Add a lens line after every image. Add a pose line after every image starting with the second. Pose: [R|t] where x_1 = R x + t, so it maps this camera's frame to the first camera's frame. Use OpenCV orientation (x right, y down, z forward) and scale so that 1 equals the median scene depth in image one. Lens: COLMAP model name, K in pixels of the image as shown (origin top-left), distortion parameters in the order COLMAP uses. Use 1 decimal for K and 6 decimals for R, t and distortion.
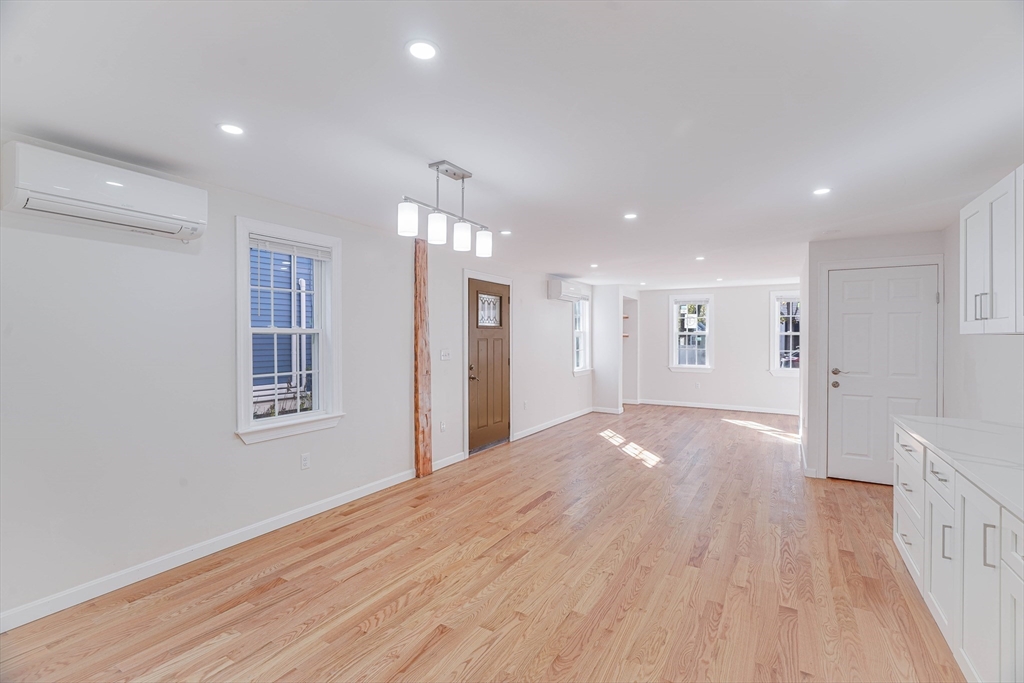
lens RADIAL K [[475.1, 0, 508.8], [0, 475.1, 335.0], [0, 0, 1]] dist [-0.002726, 0.000790]
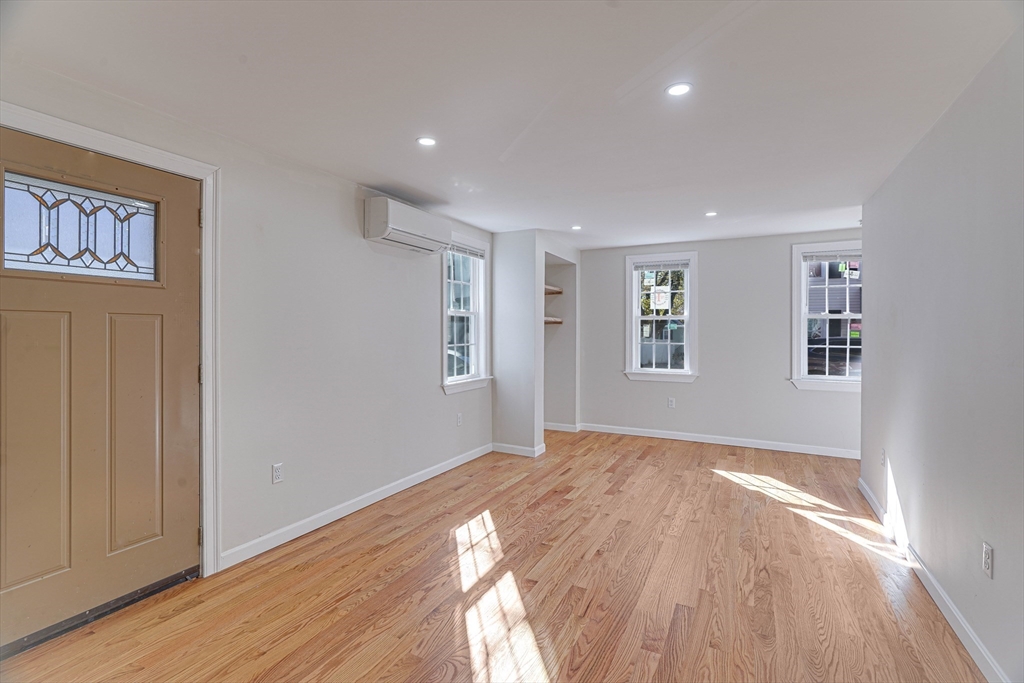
lens RADIAL K [[475.1, 0, 508.8], [0, 475.1, 335.0], [0, 0, 1]] dist [-0.002726, 0.000790]
pose [[0.998765, -0.000851, 0.049686, 0.166182], [0.000401, 0.999959, 0.009060, 0.013913], [-0.049692, -0.009029, 0.998724, 0.418662]]
